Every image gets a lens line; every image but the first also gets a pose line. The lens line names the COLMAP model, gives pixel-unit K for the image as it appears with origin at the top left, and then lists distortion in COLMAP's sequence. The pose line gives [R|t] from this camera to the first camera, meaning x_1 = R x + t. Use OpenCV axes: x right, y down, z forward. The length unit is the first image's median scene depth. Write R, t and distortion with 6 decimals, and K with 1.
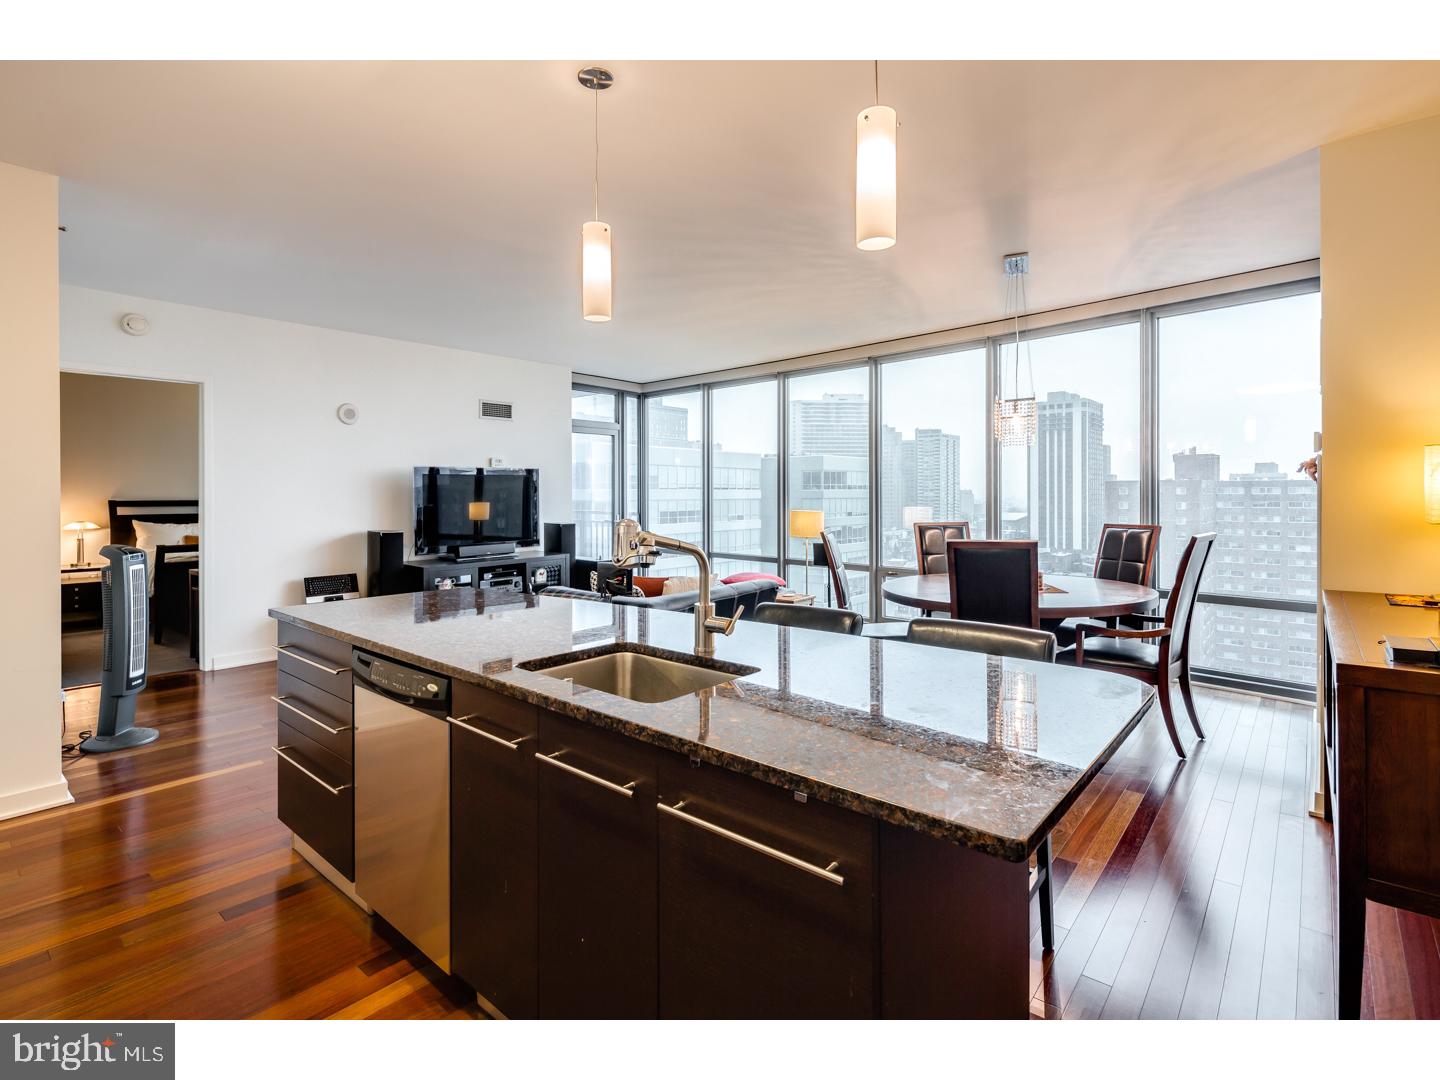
lens RADIAL K [[704.5, 0, 714.4], [0, 704.5, 493.3], [0, 0, 1]] dist [0.002744, -0.001709]
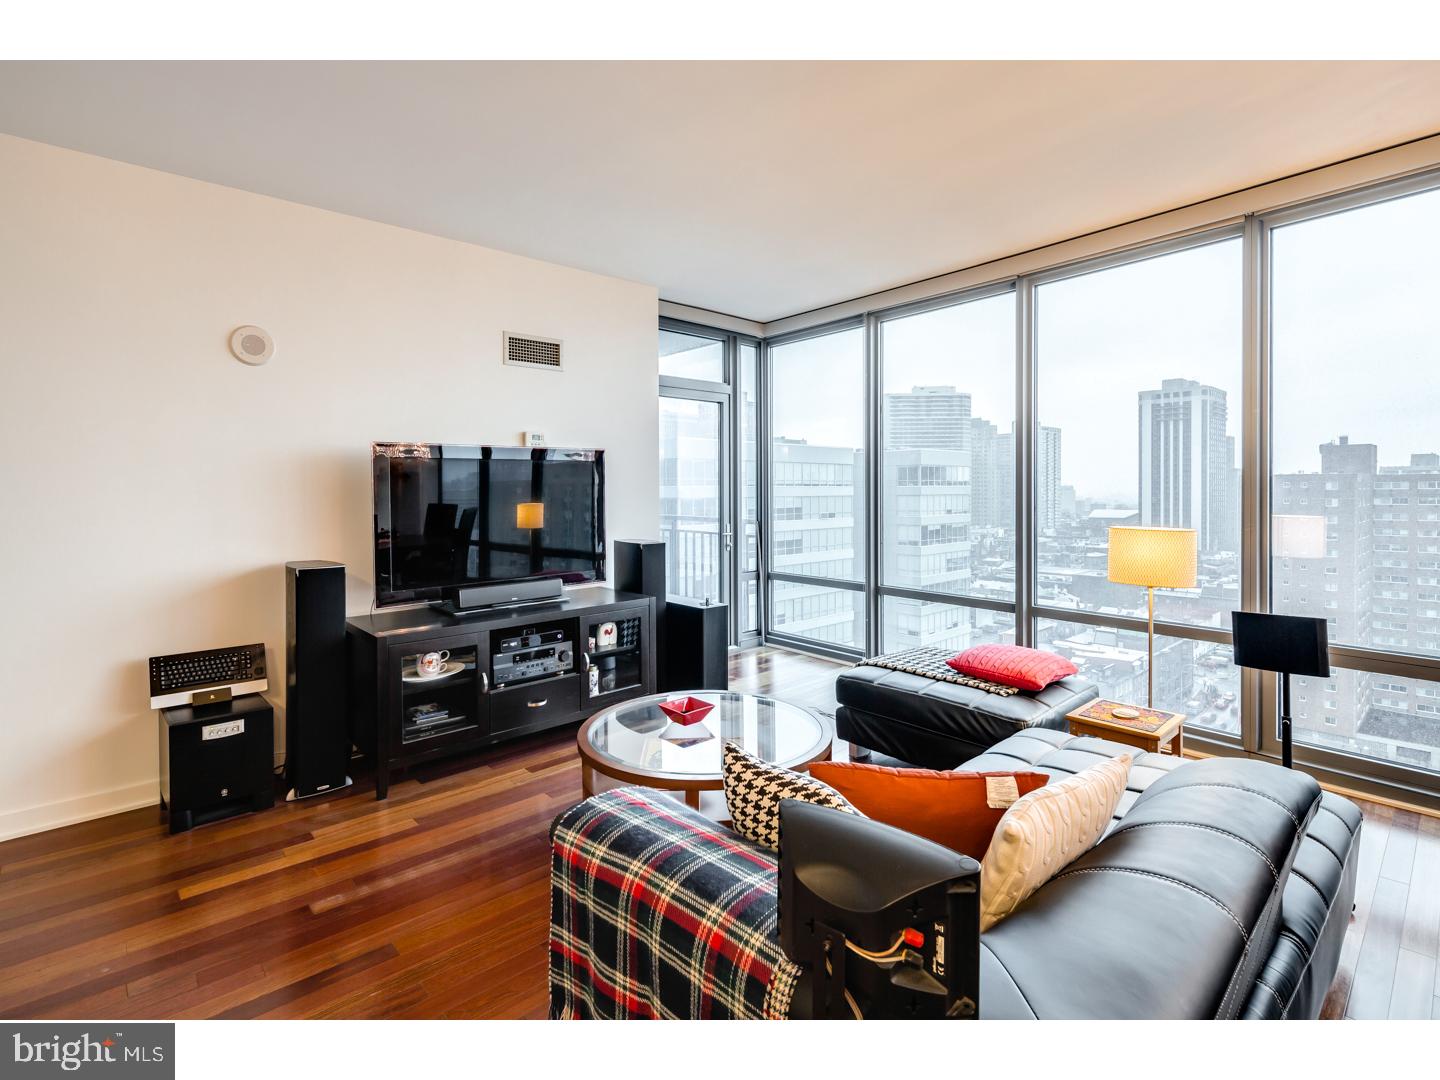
lens RADIAL K [[704.5, 0, 714.4], [0, 704.5, 493.3], [0, 0, 1]] dist [0.002744, -0.001709]
pose [[0.992935, -0.001771, -0.118646, -0.070940], [0.002335, 0.999987, 0.004616, -0.000774], [0.118637, -0.004860, 0.992926, 0.343476]]
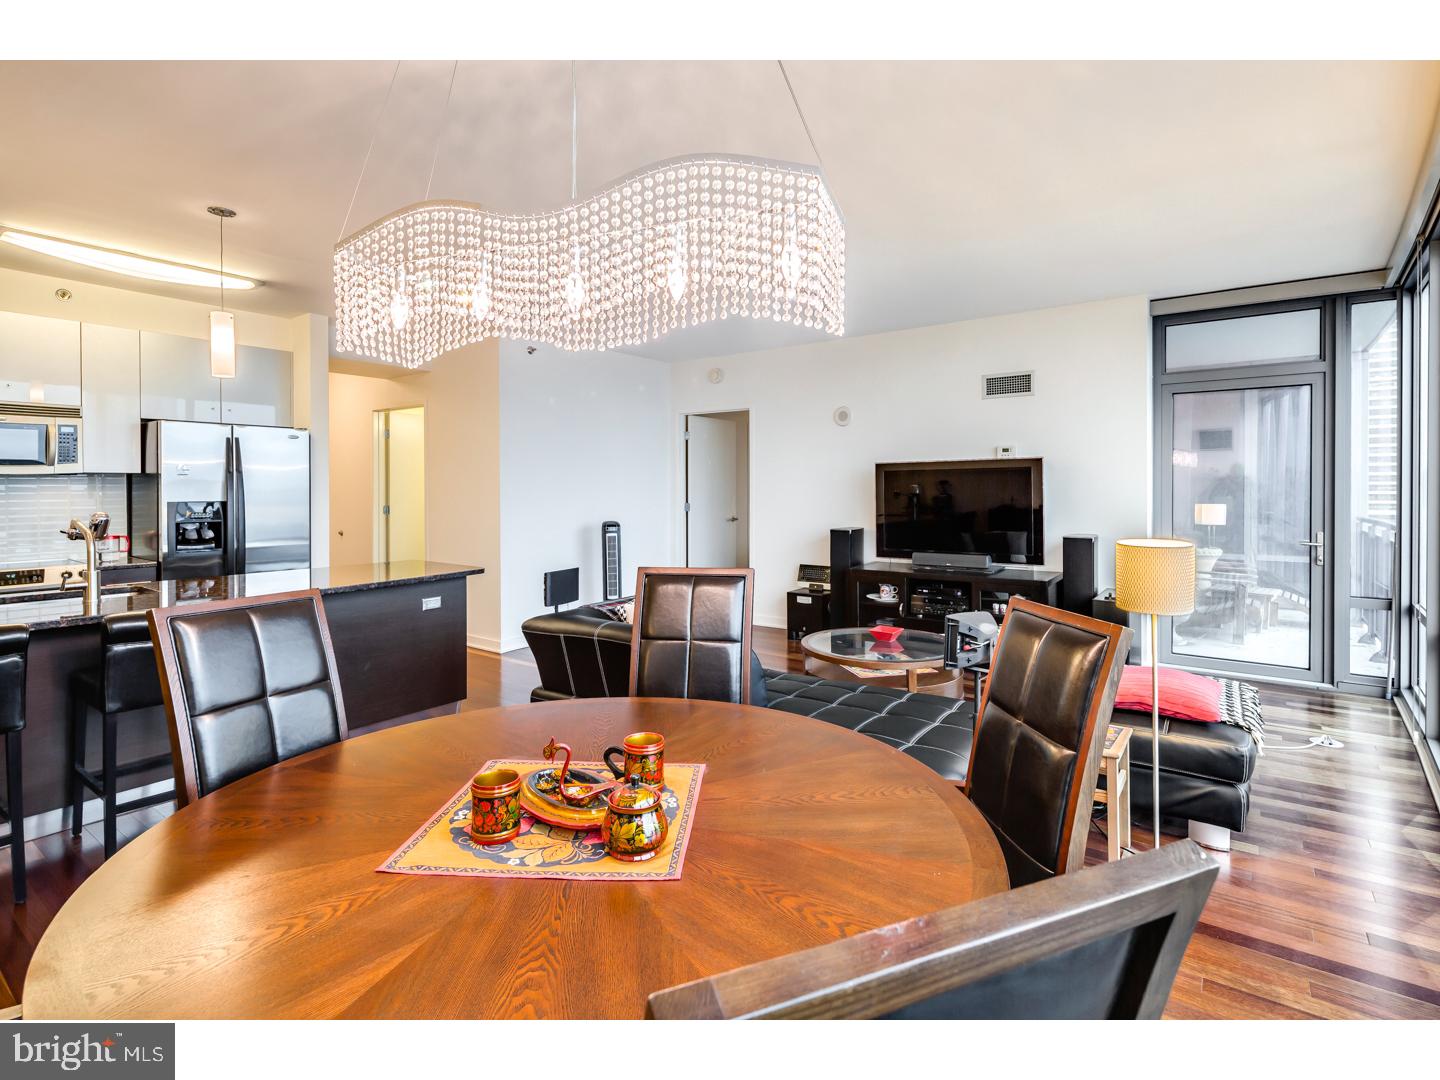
lens RADIAL K [[704.5, 0, 714.4], [0, 704.5, 493.3], [0, 0, 1]] dist [0.002744, -0.001709]
pose [[0.052057, 0.006847, -0.998621, 0.363790], [-0.001605, 0.999976, 0.006772, -0.002212], [0.998643, 0.001250, 0.052067, 0.510785]]
